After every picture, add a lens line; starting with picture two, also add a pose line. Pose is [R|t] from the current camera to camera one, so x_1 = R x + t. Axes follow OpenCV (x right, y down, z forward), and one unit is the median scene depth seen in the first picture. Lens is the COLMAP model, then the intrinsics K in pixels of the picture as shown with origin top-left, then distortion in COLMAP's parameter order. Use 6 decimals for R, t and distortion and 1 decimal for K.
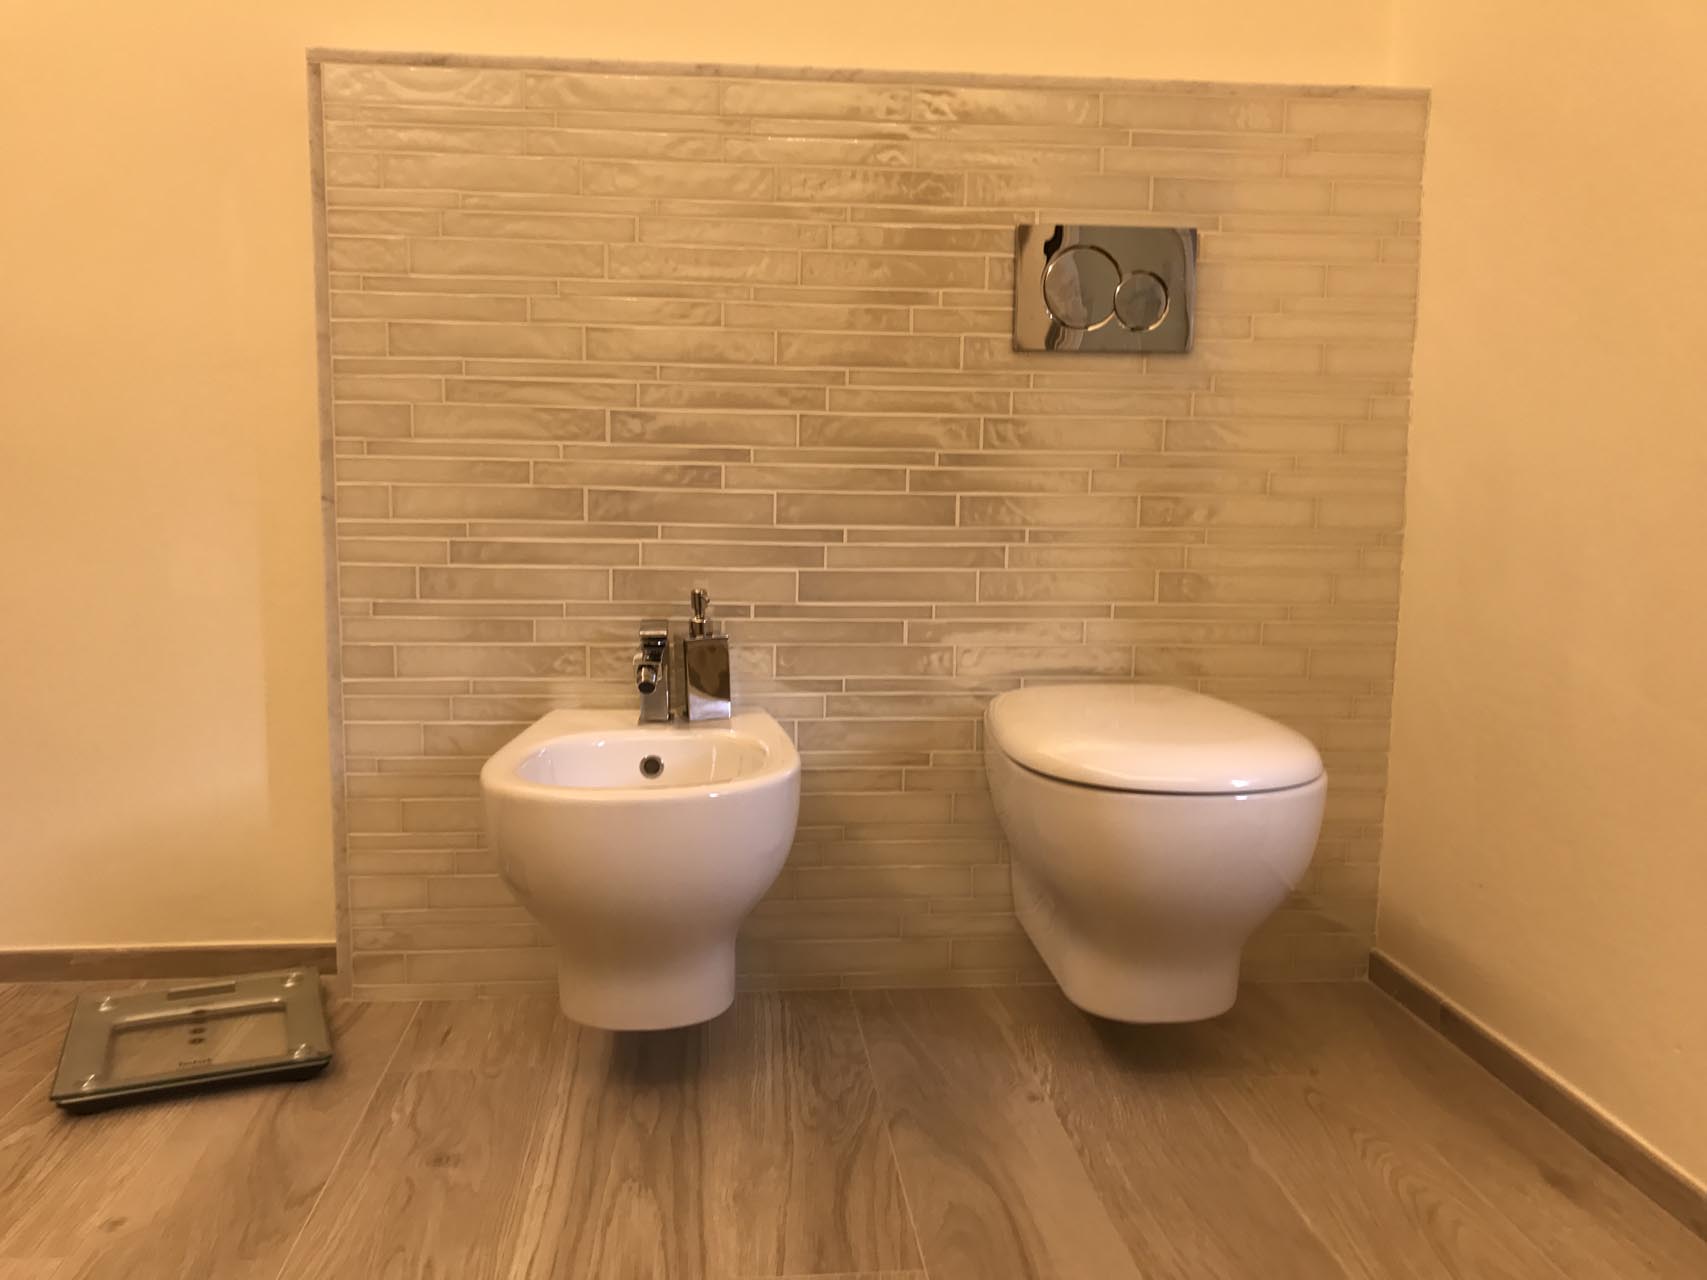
lens RADIAL K [[1415.1, 0, 847.5], [0, 1415.1, 640.2], [0, 0, 1]] dist [0.031794, -0.026583]
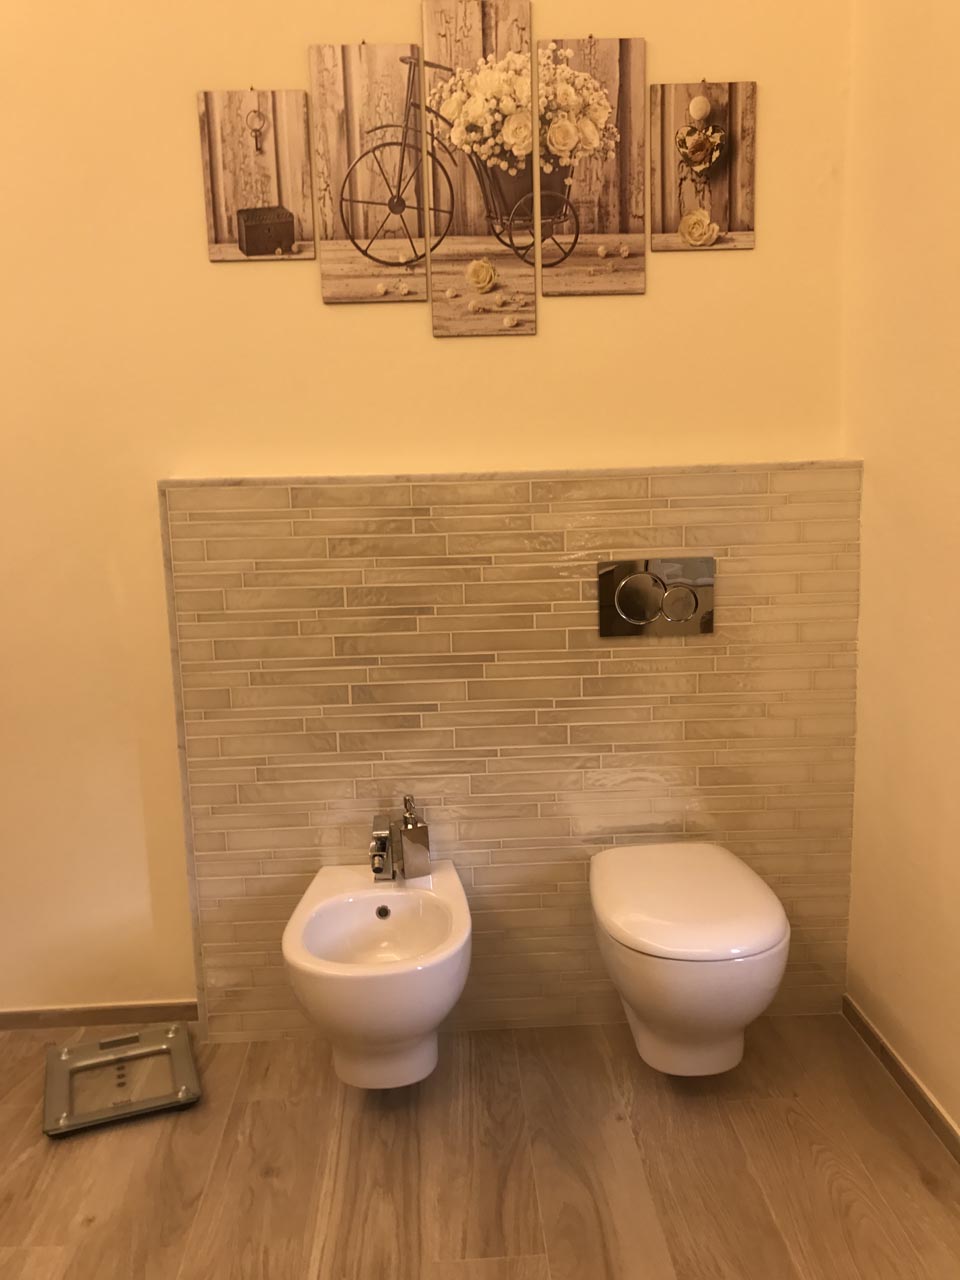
lens RADIAL K [[1061.1, 0, 485.6], [0, 1061.1, 640.5], [0, 0, 1]] dist [0.031794, -0.026583]
pose [[0.998068, -0.032622, -0.052872, 0.053265], [0.034859, 0.998511, 0.041949, -0.263452], [0.051424, -0.043711, 0.997720, -0.201971]]
